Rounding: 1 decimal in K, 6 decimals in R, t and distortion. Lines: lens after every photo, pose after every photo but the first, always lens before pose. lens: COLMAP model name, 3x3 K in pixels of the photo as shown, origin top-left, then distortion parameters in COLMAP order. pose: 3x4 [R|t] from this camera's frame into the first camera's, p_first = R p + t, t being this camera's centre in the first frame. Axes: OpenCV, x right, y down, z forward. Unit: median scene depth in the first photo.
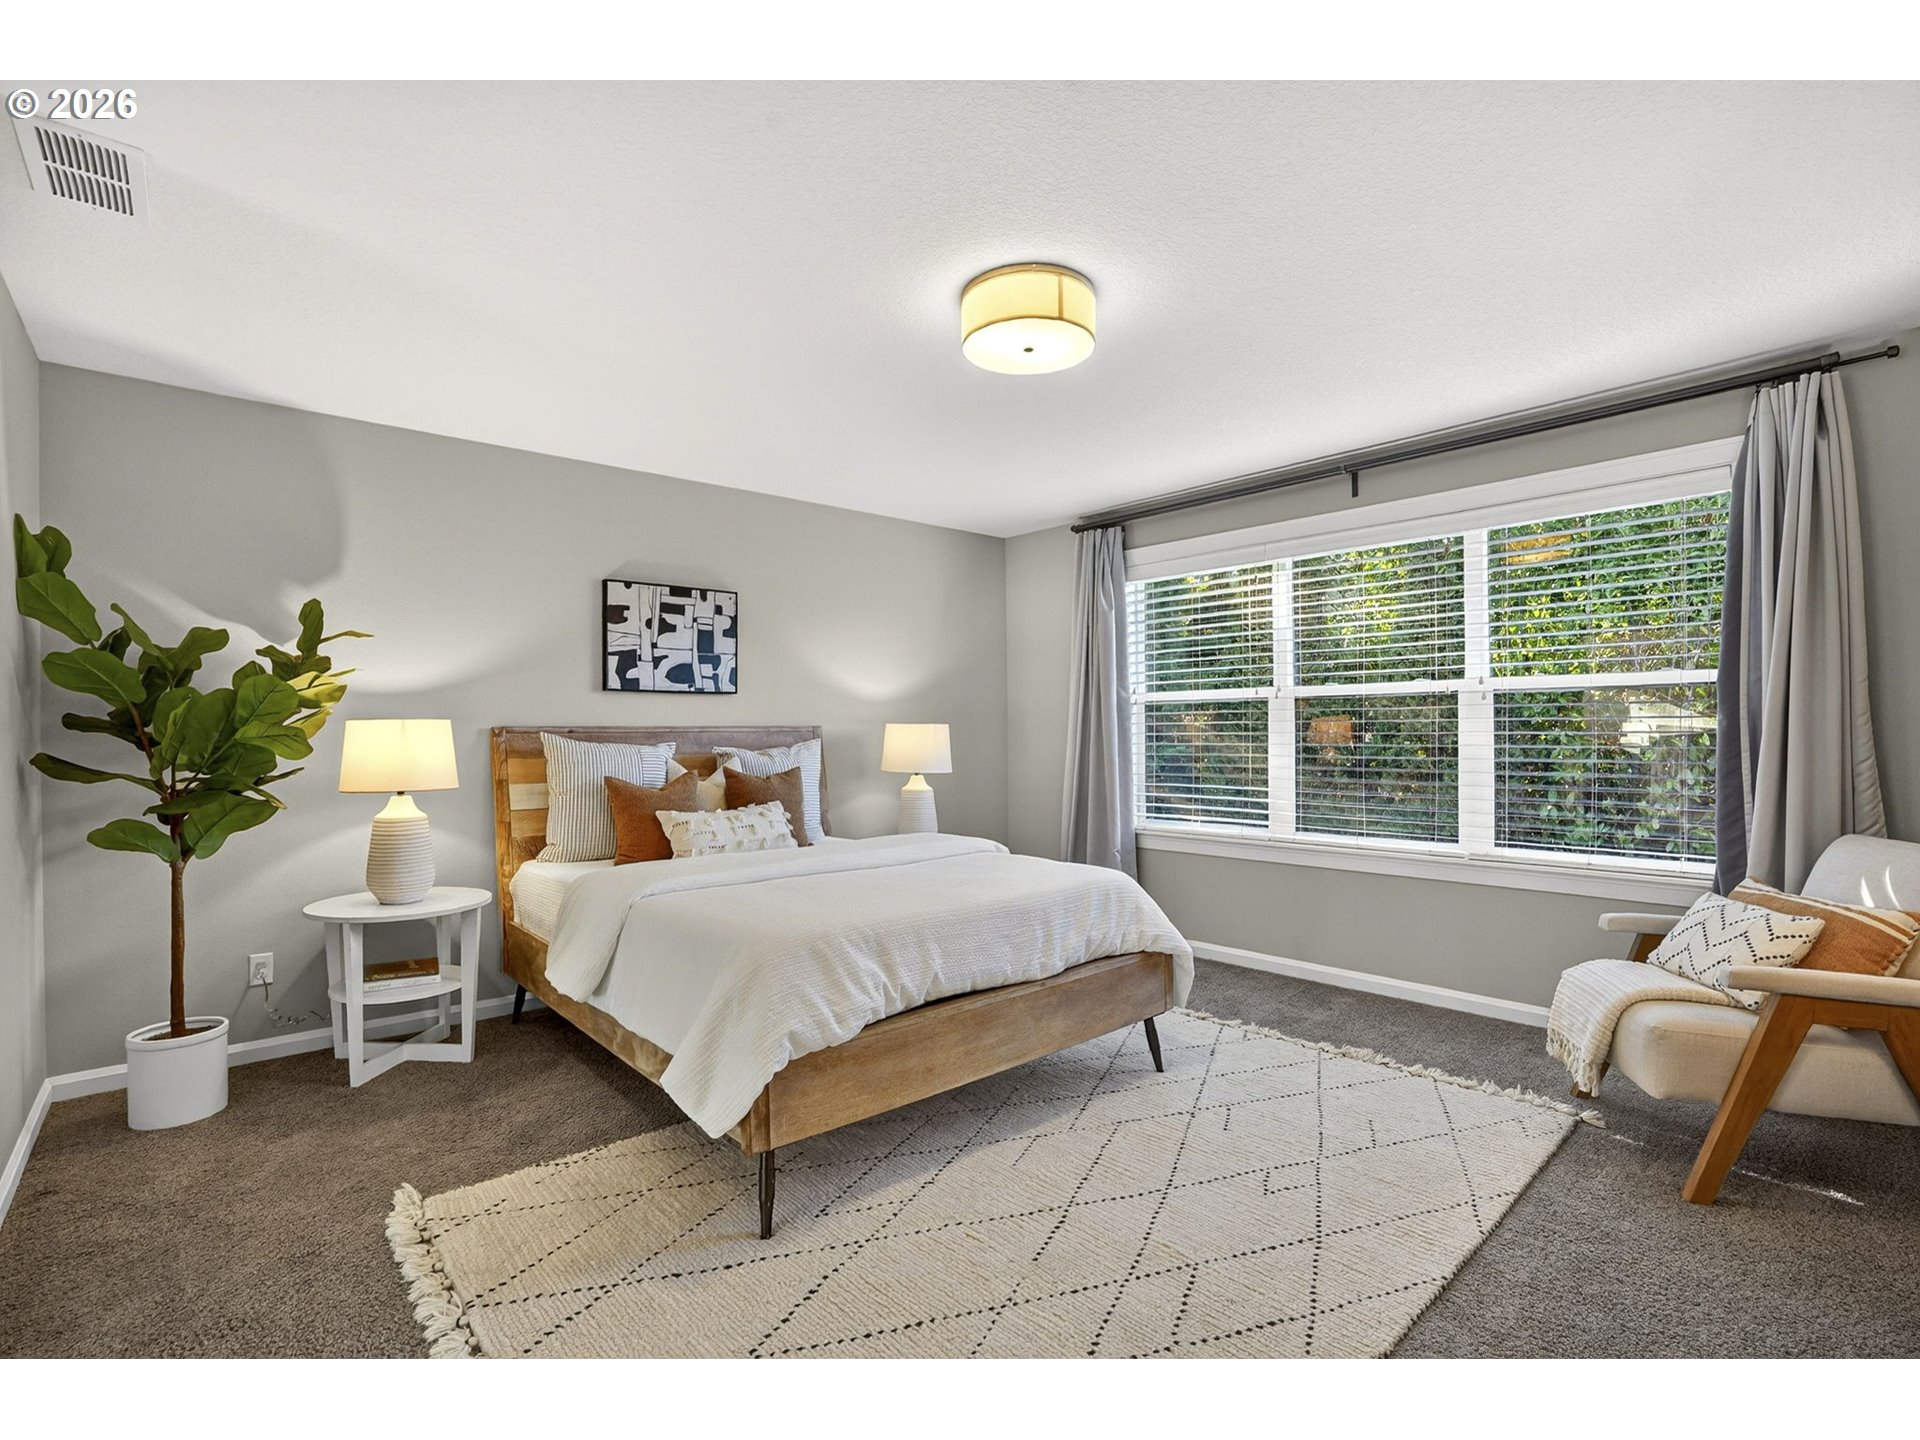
lens RADIAL K [[900.1, 0, 955.8], [0, 900.1, 719.9], [0, 0, 1]] dist [-0.031647, 0.000078]
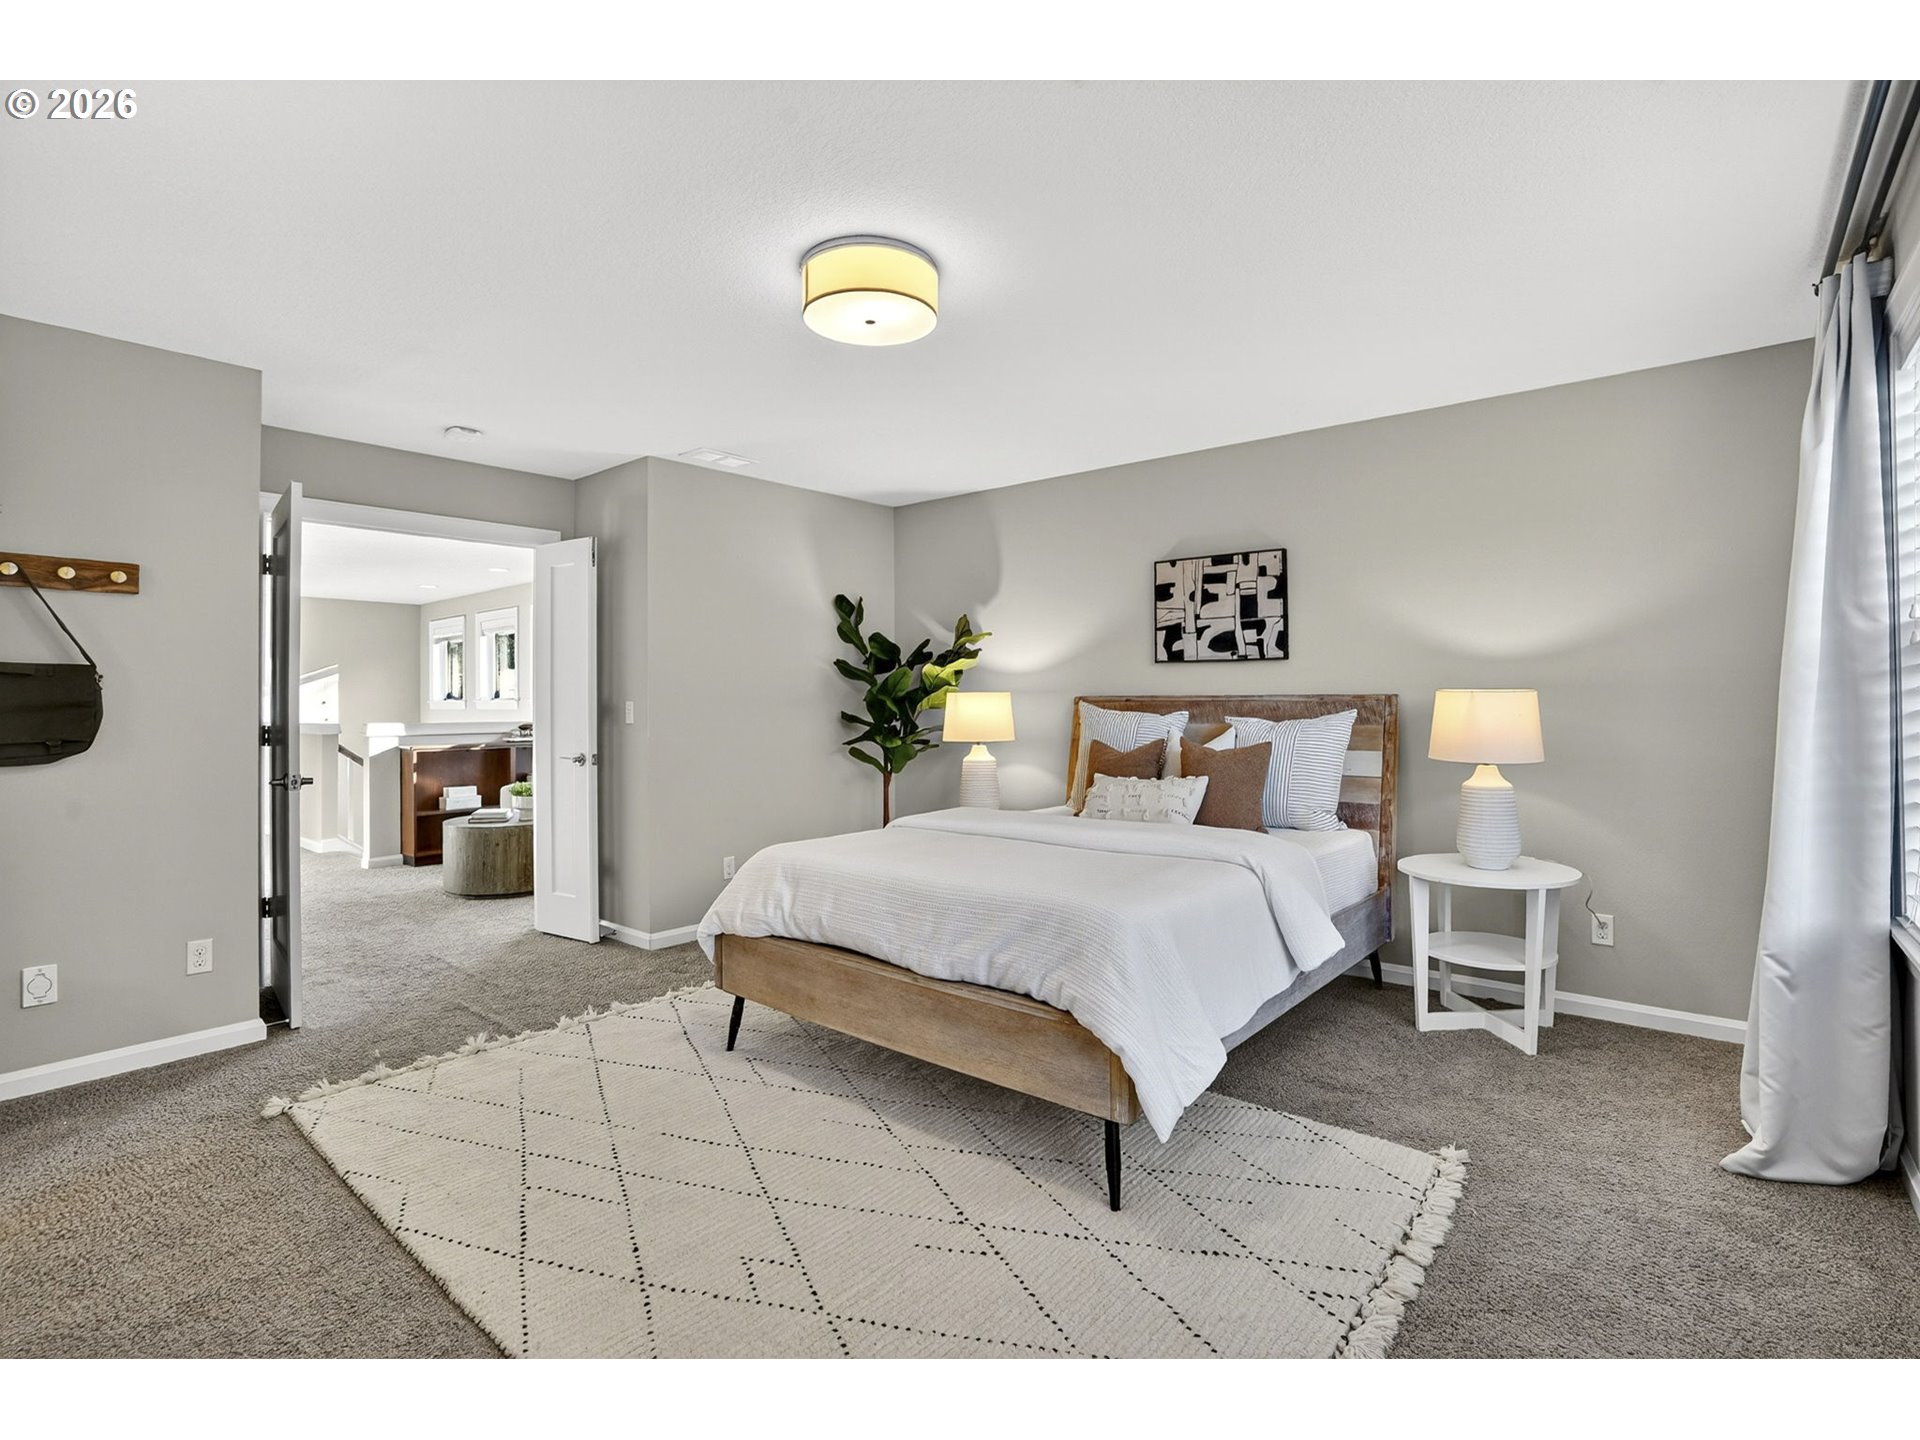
lens RADIAL K [[900.1, 0, 950.9], [0, 900.1, 663.3], [0, 0, 1]] dist [-0.031647, 0.000078]
pose [[0.155787, -0.034575, -0.987185, 0.626390], [0.011232, 0.999385, -0.033230, 0.001419], [0.987727, -0.005911, 0.156079, 0.548466]]
